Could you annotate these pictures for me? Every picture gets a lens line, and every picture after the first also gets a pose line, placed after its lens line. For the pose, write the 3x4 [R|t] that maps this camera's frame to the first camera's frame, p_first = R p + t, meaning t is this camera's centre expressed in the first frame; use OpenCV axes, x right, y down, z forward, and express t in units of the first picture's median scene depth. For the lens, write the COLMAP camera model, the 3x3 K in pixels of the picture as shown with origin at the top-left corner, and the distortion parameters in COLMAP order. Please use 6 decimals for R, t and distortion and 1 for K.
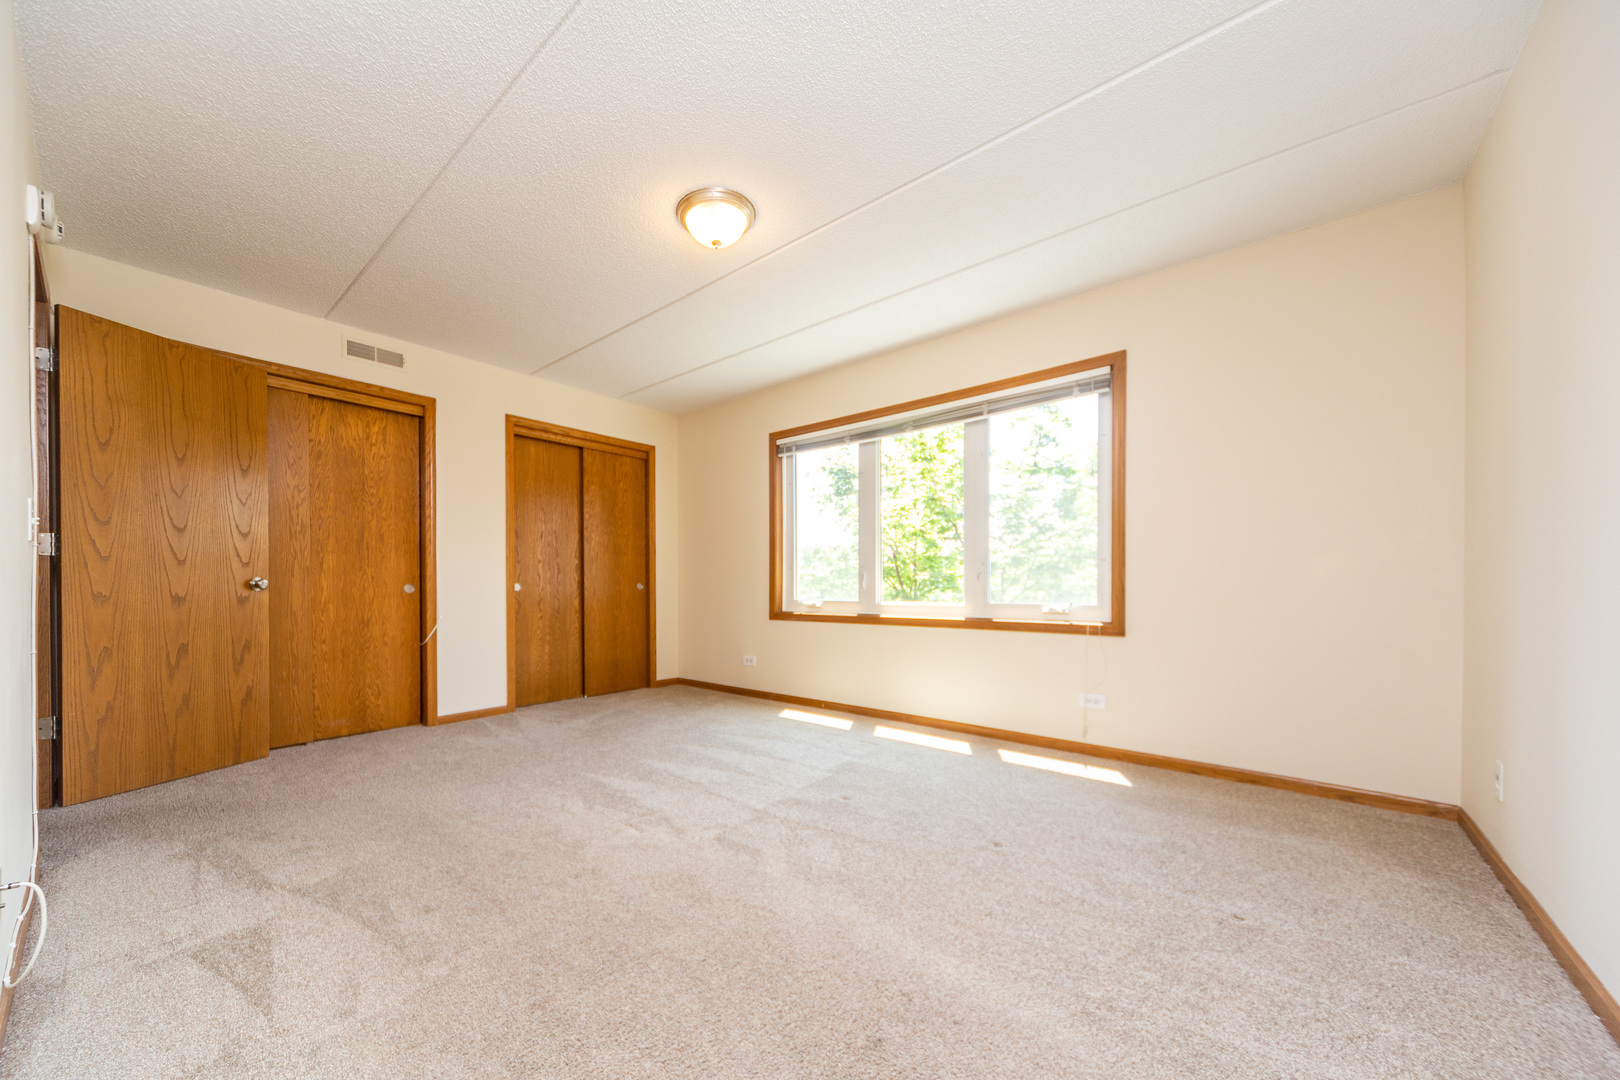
lens RADIAL K [[582.3, 0, 781.6], [0, 582.3, 594.7], [0, 0, 1]] dist [0.001060, 0.000033]
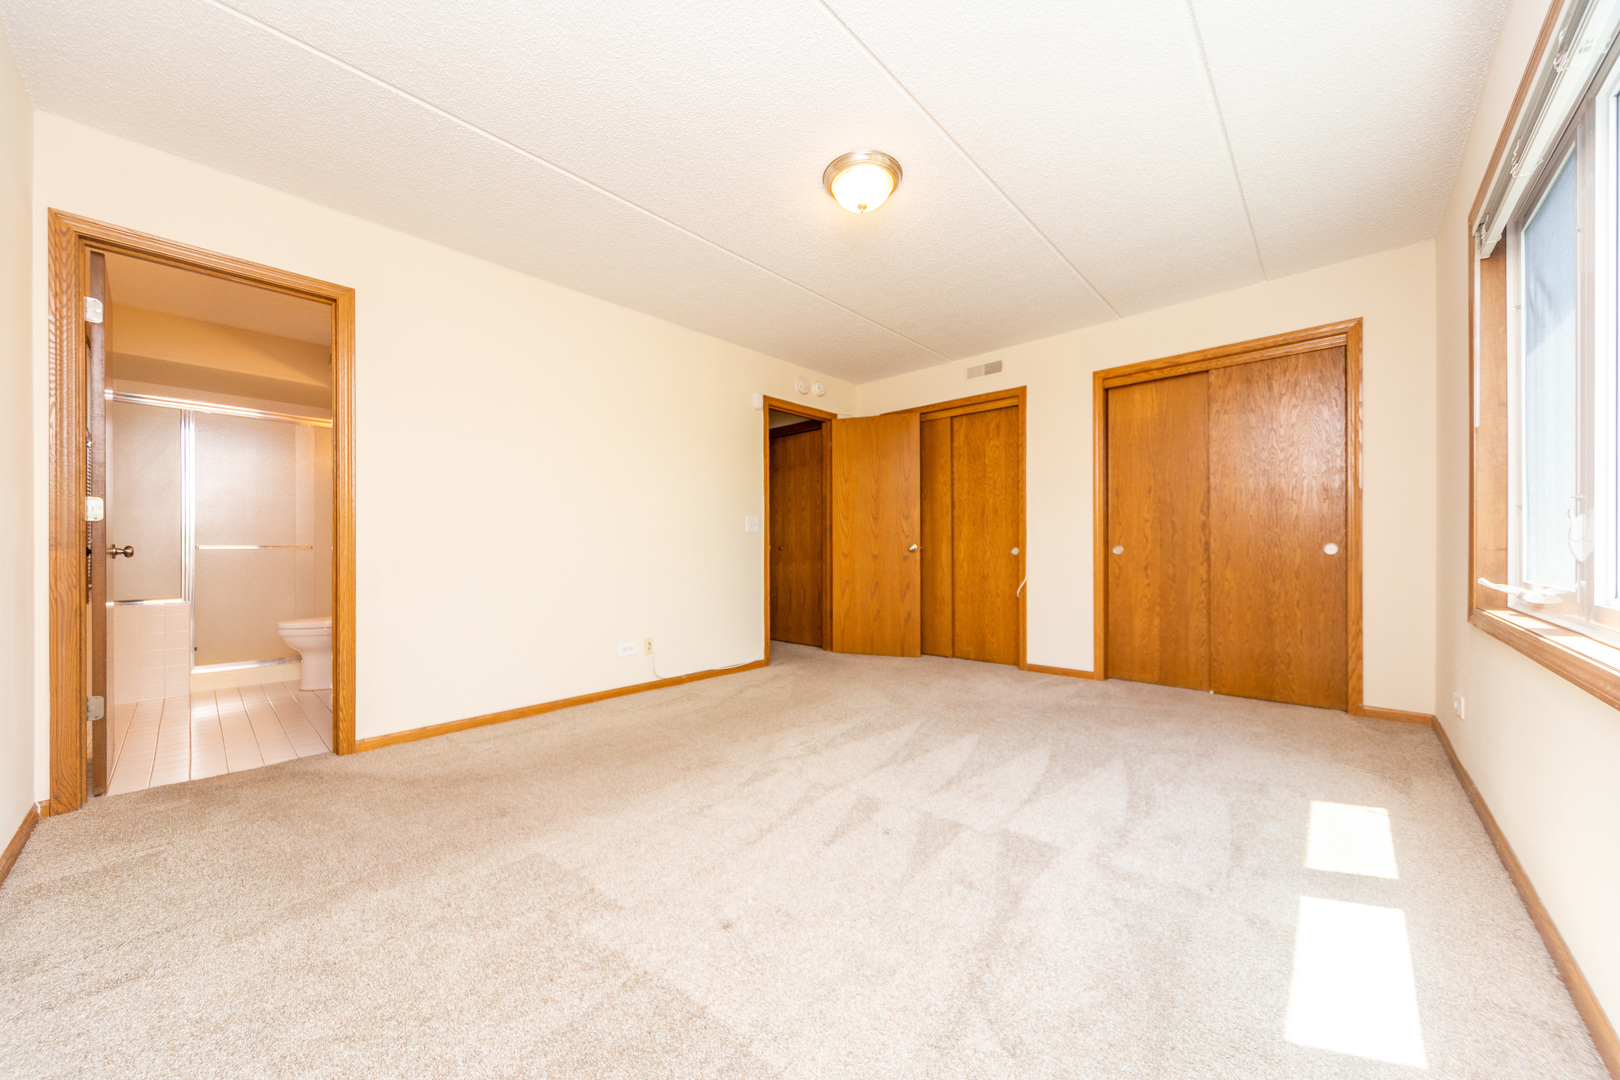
lens RADIAL K [[581.9, 0, 800.3], [0, 581.9, 555.1], [0, 0, 1]] dist [0.000455, -0.000048]
pose [[-0.053373, 0.008852, -0.998535, 0.603952], [-0.013488, 0.999863, 0.009584, -0.008304], [0.998484, 0.013980, -0.053247, 0.651281]]
